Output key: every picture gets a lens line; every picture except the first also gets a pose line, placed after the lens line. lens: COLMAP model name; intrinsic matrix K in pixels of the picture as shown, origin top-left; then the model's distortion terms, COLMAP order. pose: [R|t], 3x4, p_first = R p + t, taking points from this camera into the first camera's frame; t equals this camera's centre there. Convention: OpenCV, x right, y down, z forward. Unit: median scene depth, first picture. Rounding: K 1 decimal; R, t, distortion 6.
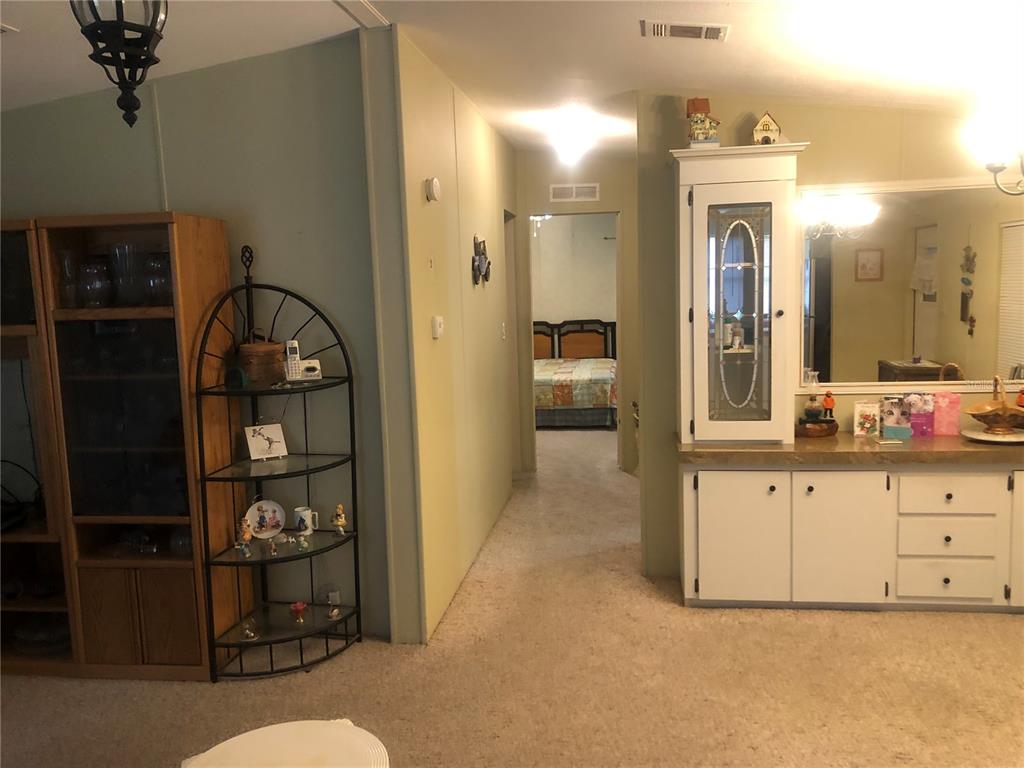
lens RADIAL K [[833.8, 0, 517.0], [0, 833.8, 383.7], [0, 0, 1]] dist [0.034552, -0.039817]
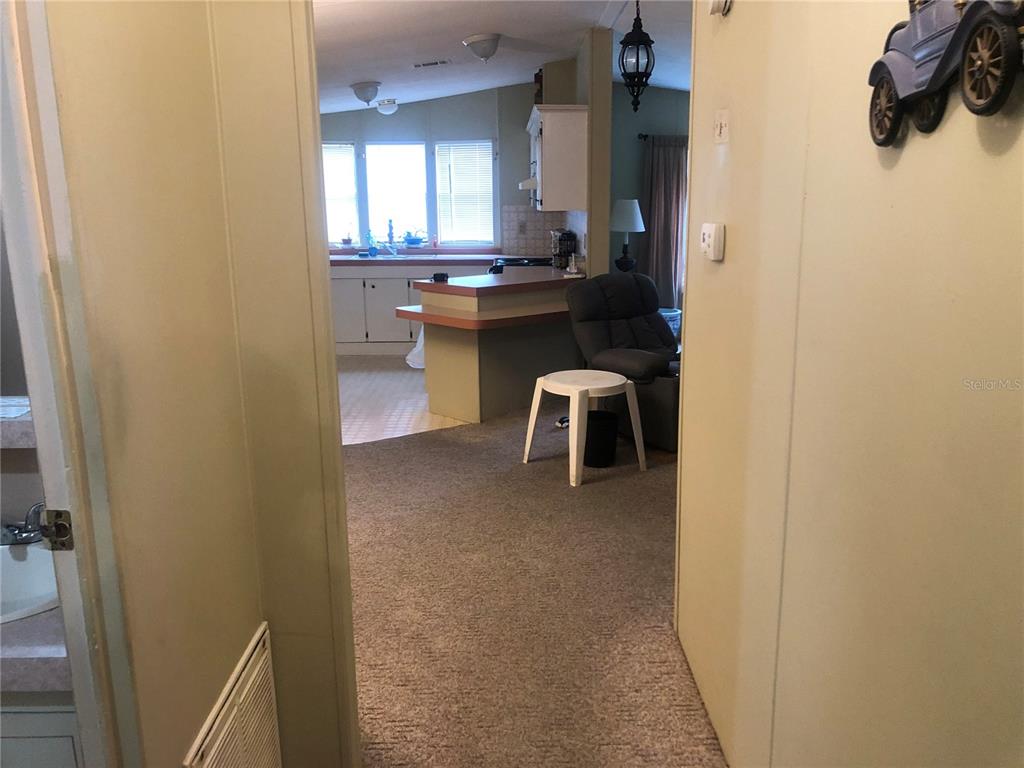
lens RADIAL K [[831.2, 0, 535.6], [0, 831.2, 385.6], [0, 0, 1]] dist [0.044769, -0.004633]
pose [[-0.984579, 0.077345, -0.156914, 0.124239], [0.019826, 0.940509, 0.339190, -0.172560], [0.173813, 0.330848, -0.927539, 1.544030]]
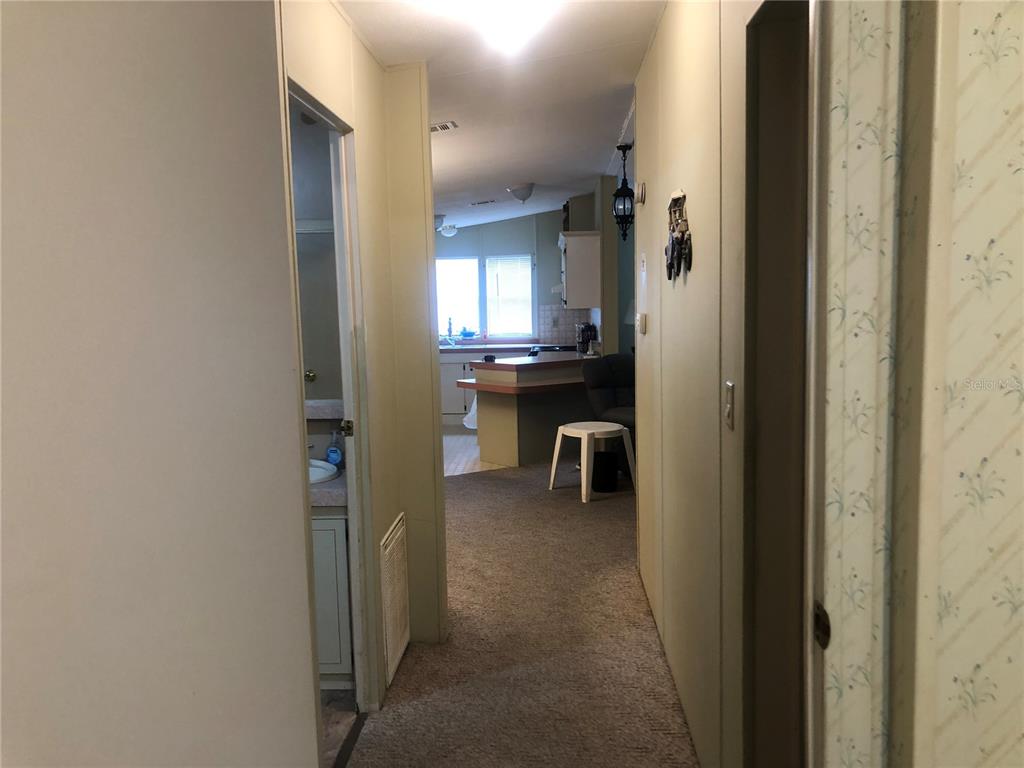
lens RADIAL K [[833.8, 0, 517.0], [0, 833.8, 383.7], [0, 0, 1]] dist [0.034552, -0.039817]
pose [[-0.994002, 0.065842, -0.087323, 0.155348], [0.044997, 0.973966, 0.222182, -0.232615], [0.099678, 0.216920, -0.971087, 2.012121]]
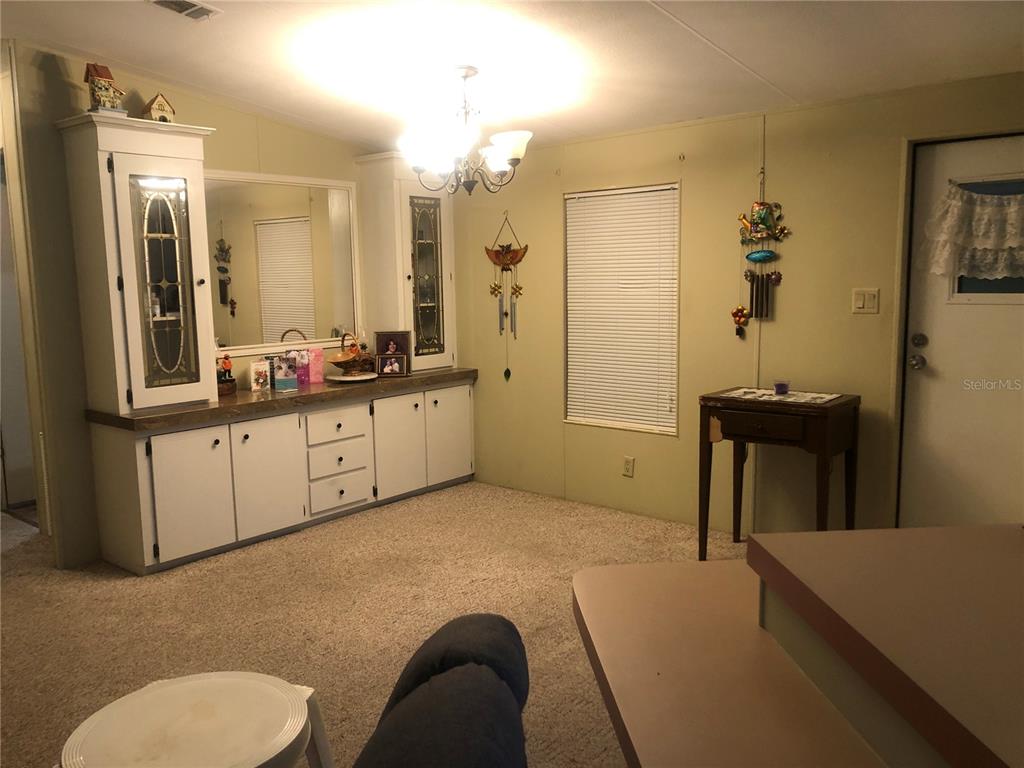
lens RADIAL K [[836.5, 0, 511.6], [0, 836.5, 380.5], [0, 0, 1]] dist [-0.004748, -0.005882]
pose [[0.529621, -0.084834, 0.843981, -0.391755], [0.096837, 0.994528, 0.039199, 0.038826], [-0.842688, 0.060968, 0.534938, 0.086118]]
